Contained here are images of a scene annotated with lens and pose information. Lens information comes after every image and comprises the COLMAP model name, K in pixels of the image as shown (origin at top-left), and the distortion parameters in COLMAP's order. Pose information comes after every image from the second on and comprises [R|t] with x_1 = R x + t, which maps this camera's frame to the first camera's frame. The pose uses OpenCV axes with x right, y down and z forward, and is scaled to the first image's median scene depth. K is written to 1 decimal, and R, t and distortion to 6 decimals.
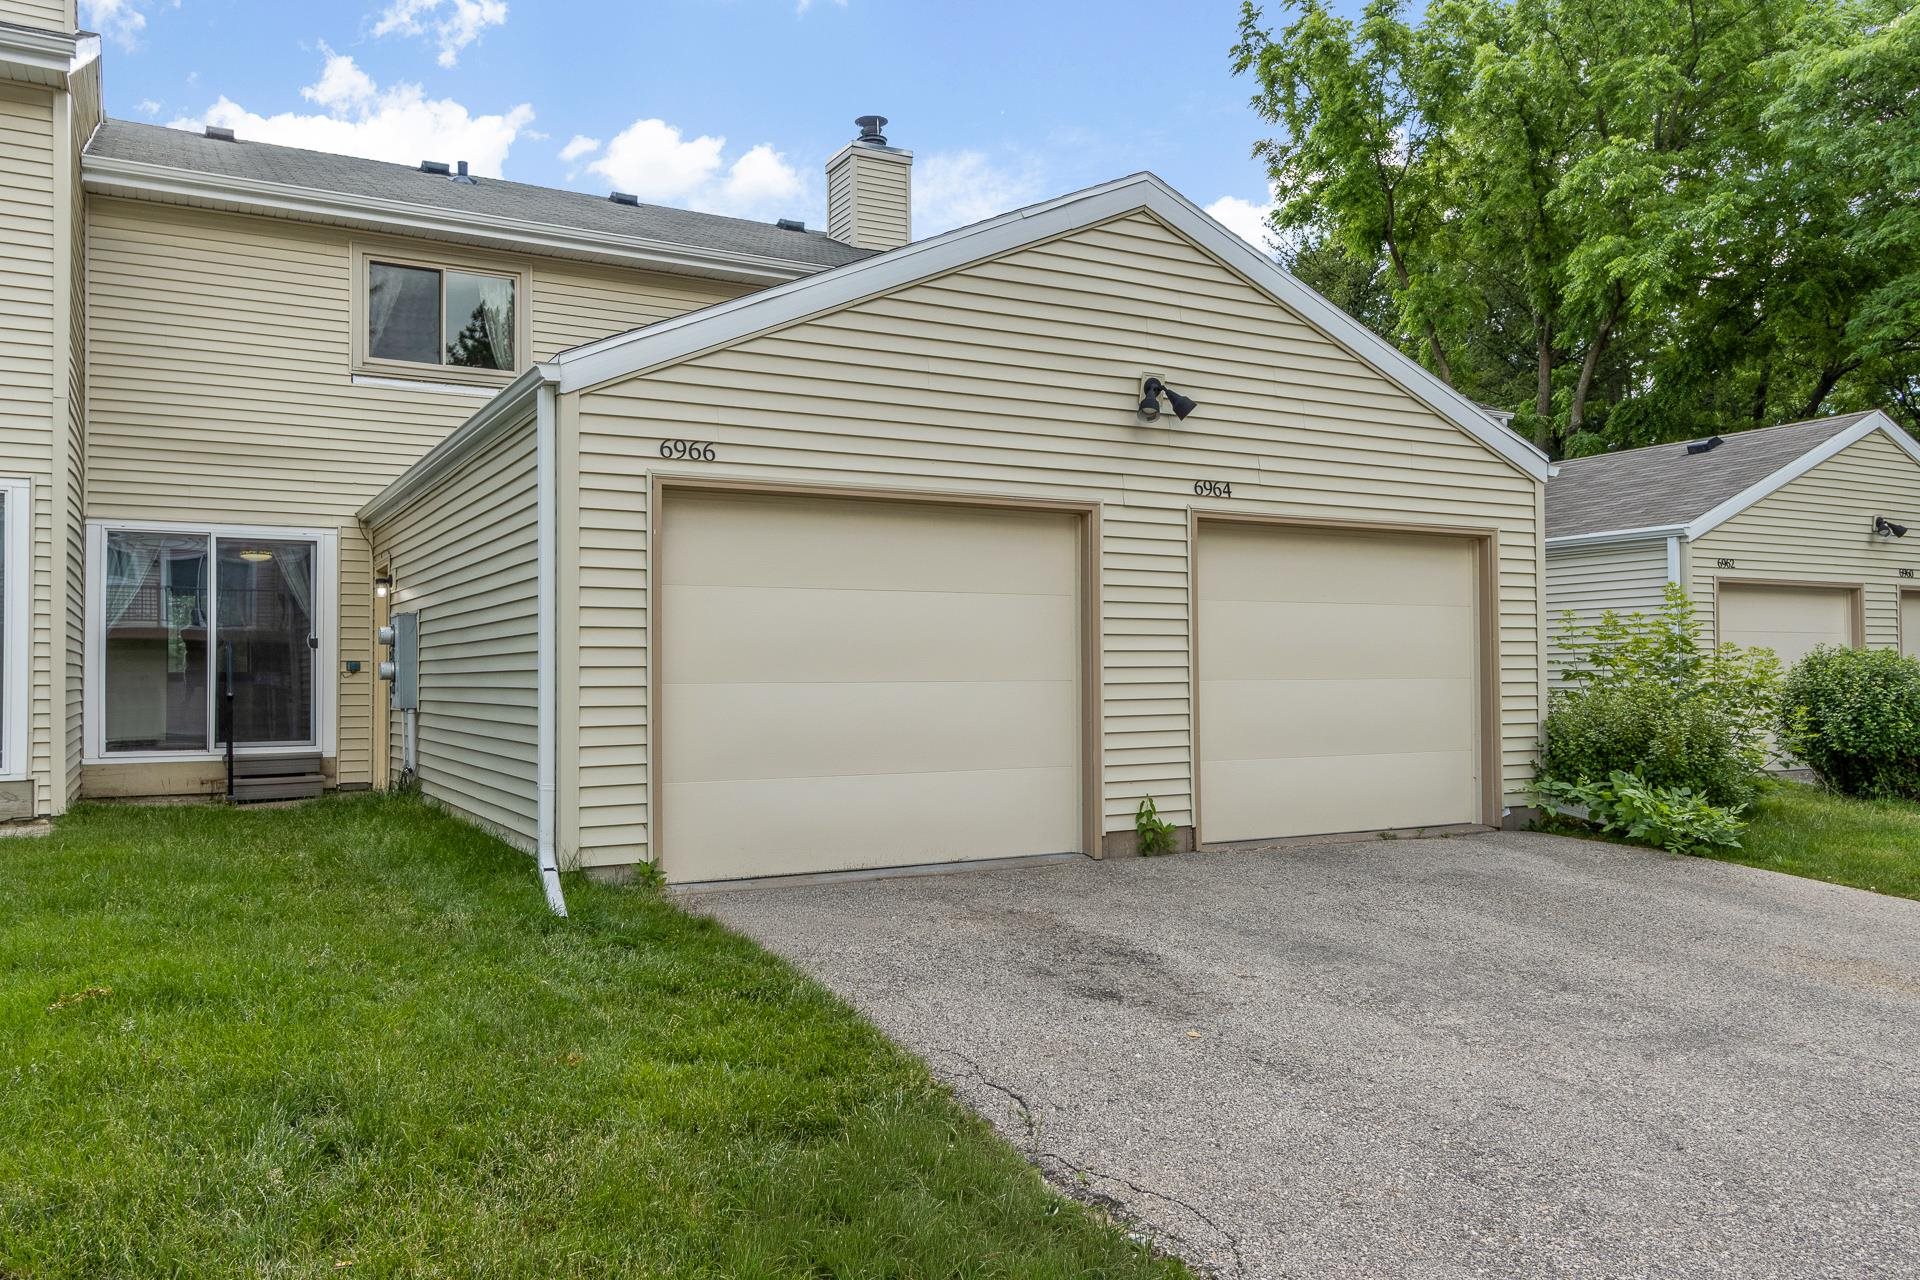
lens RADIAL K [[1419.4, 0, 959.1], [0, 1419.4, 642.5], [0, 0, 1]] dist [0.003911, 0.005800]
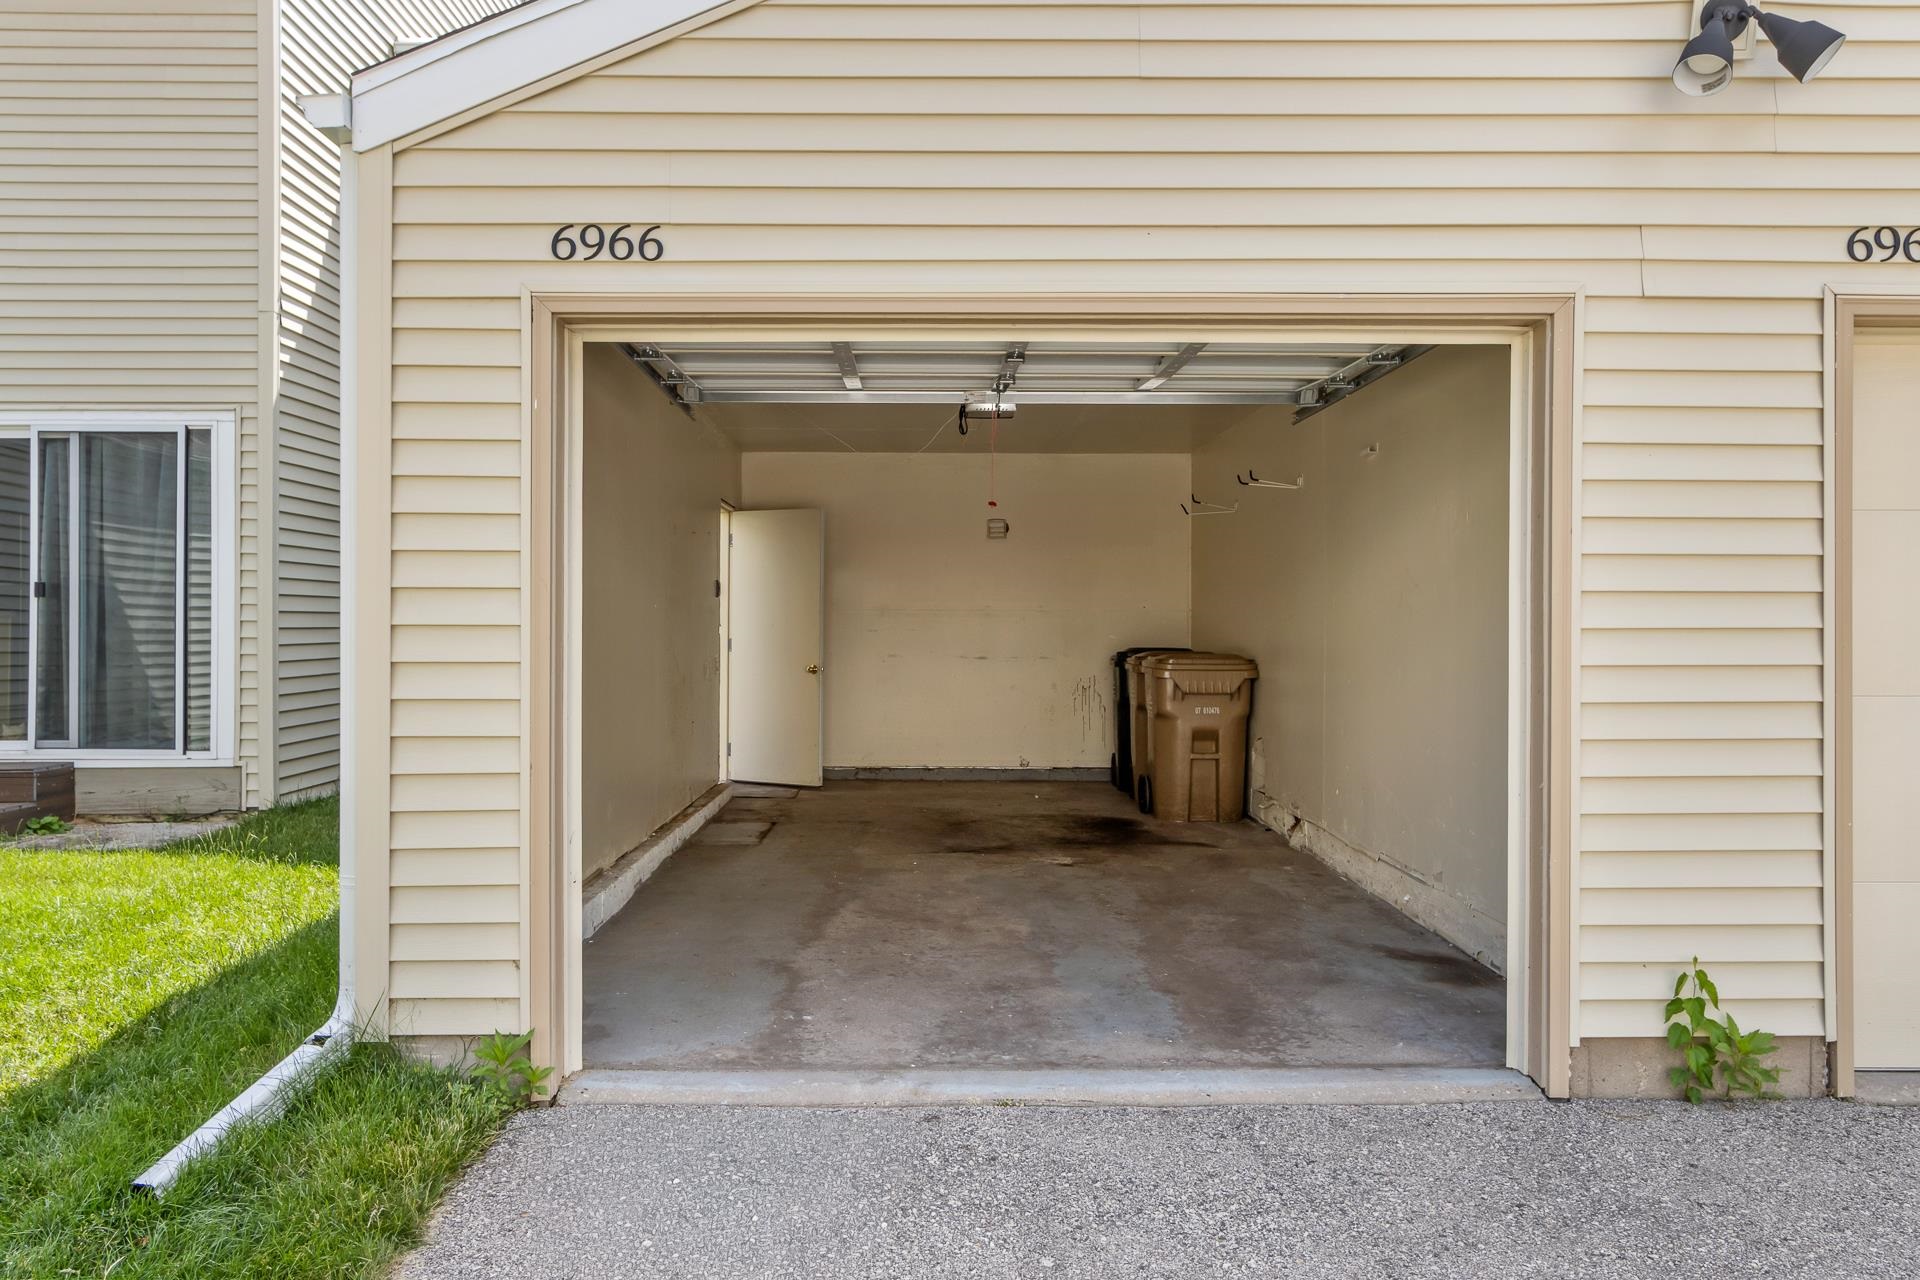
lens RADIAL K [[1419.4, 0, 956.8], [0, 1419.4, 626.5], [0, 0, 1]] dist [0.003911, 0.005800]
pose [[0.877453, 0.008188, -0.479593, 0.169330], [0.004962, 0.999646, 0.026144, -0.009104], [0.479637, -0.025320, 0.877101, 0.608761]]
